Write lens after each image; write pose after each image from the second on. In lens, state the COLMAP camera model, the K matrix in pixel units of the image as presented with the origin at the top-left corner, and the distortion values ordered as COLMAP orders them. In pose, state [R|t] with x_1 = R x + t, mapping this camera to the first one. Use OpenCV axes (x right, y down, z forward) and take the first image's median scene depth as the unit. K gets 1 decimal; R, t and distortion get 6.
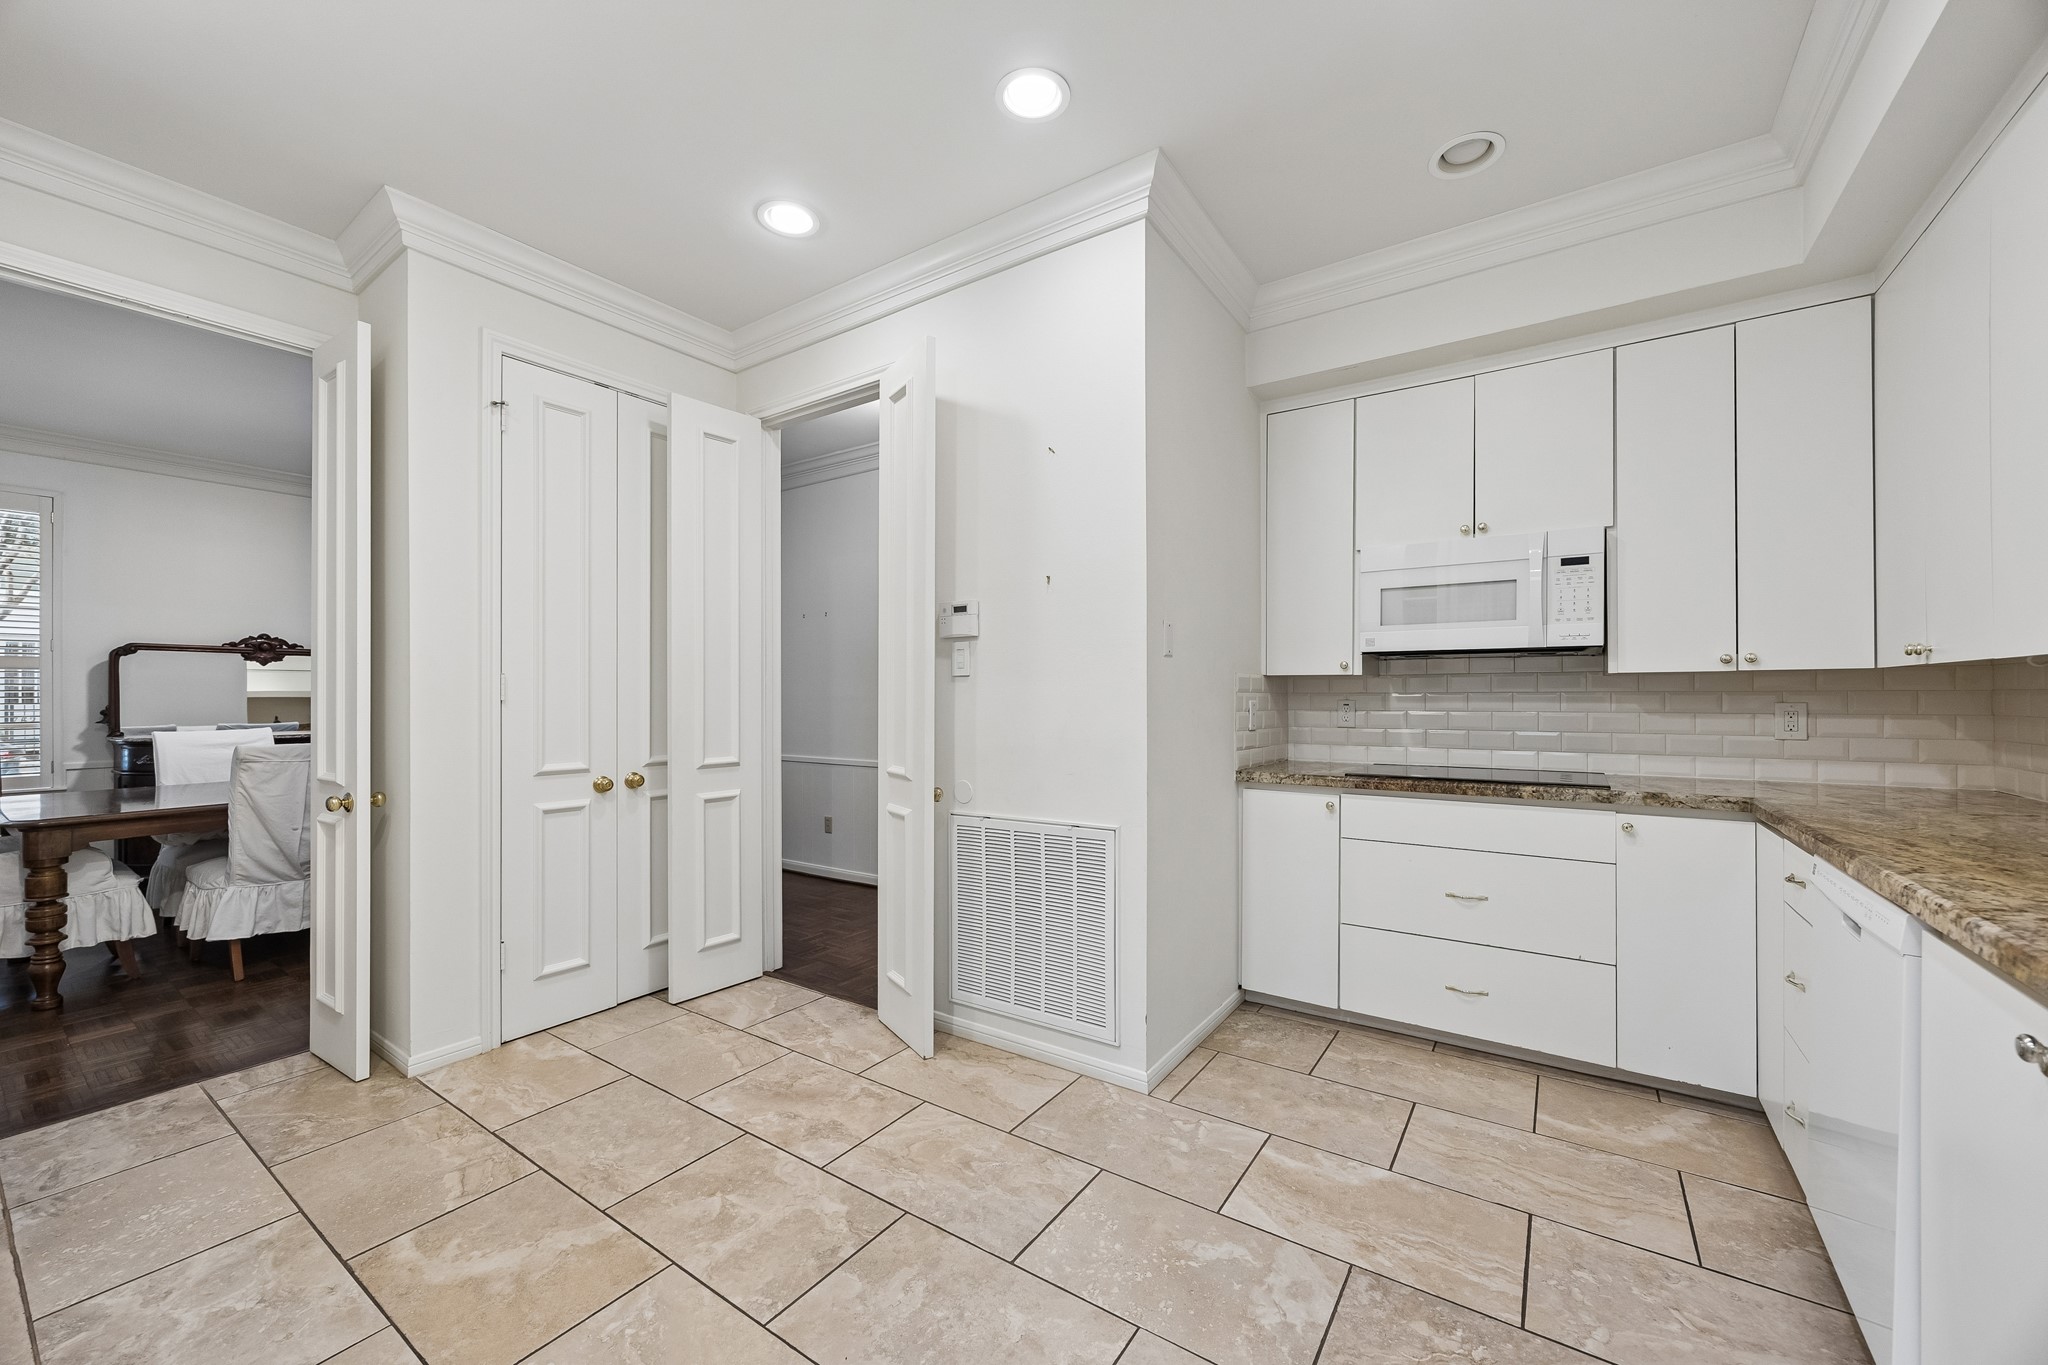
lens RADIAL K [[797.1, 0, 1031.3], [0, 797.1, 700.6], [0, 0, 1]] dist [0.003612, -0.000360]
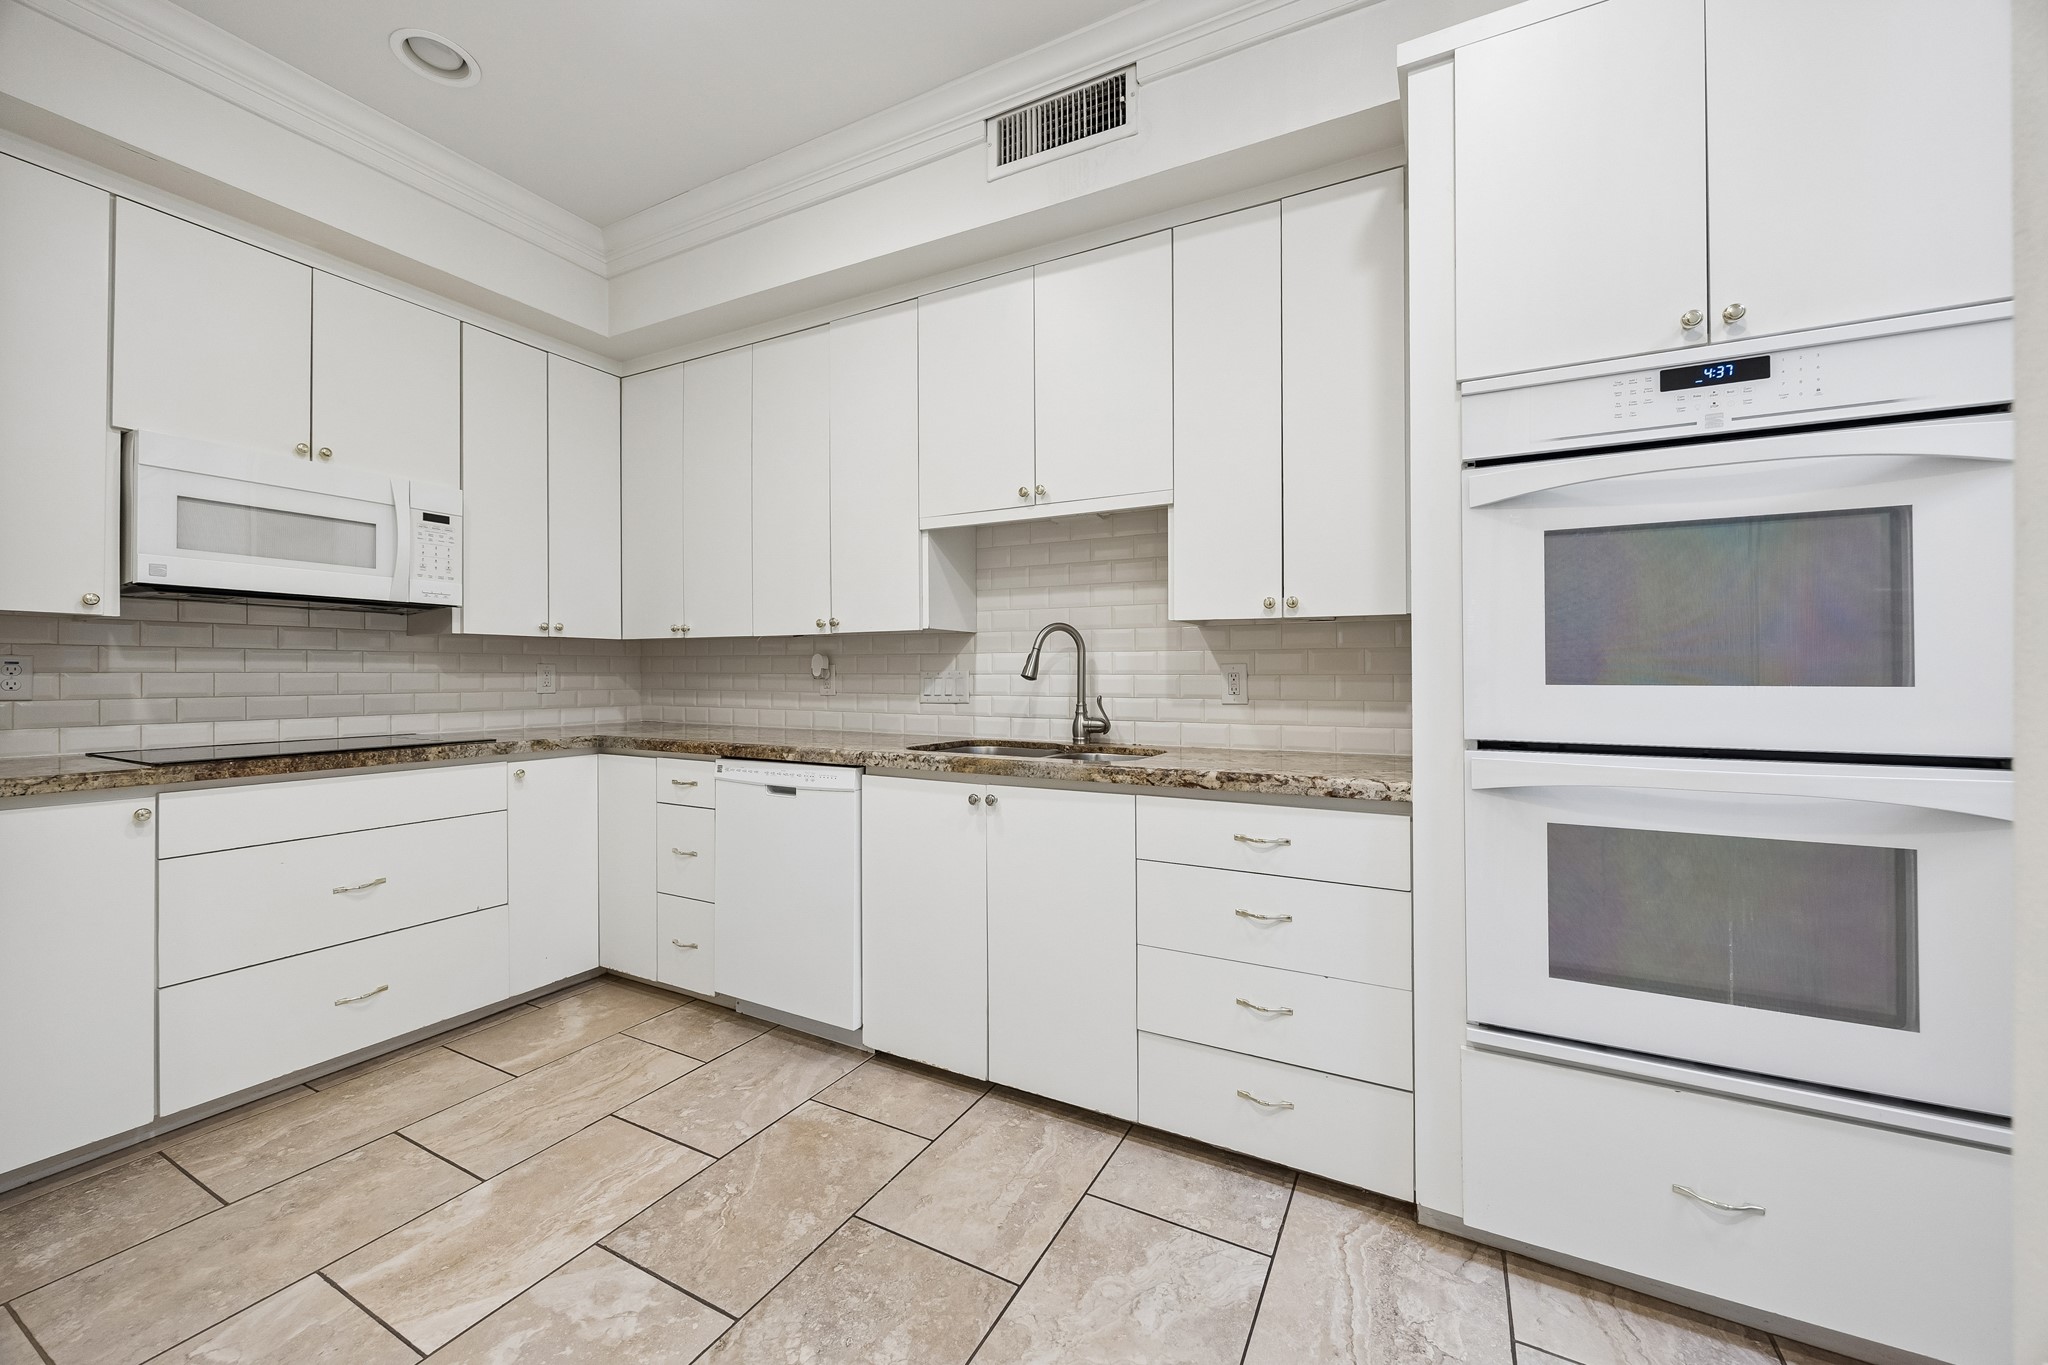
lens RADIAL K [[797.1, 0, 1030.0], [0, 797.1, 668.2], [0, 0, 1]] dist [0.003612, -0.000360]
pose [[-0.122915, 0.008157, 0.992384, -0.431369], [0.003769, 0.999963, -0.007752, 0.023743], [-0.992410, 0.002788, -0.122941, 0.428376]]
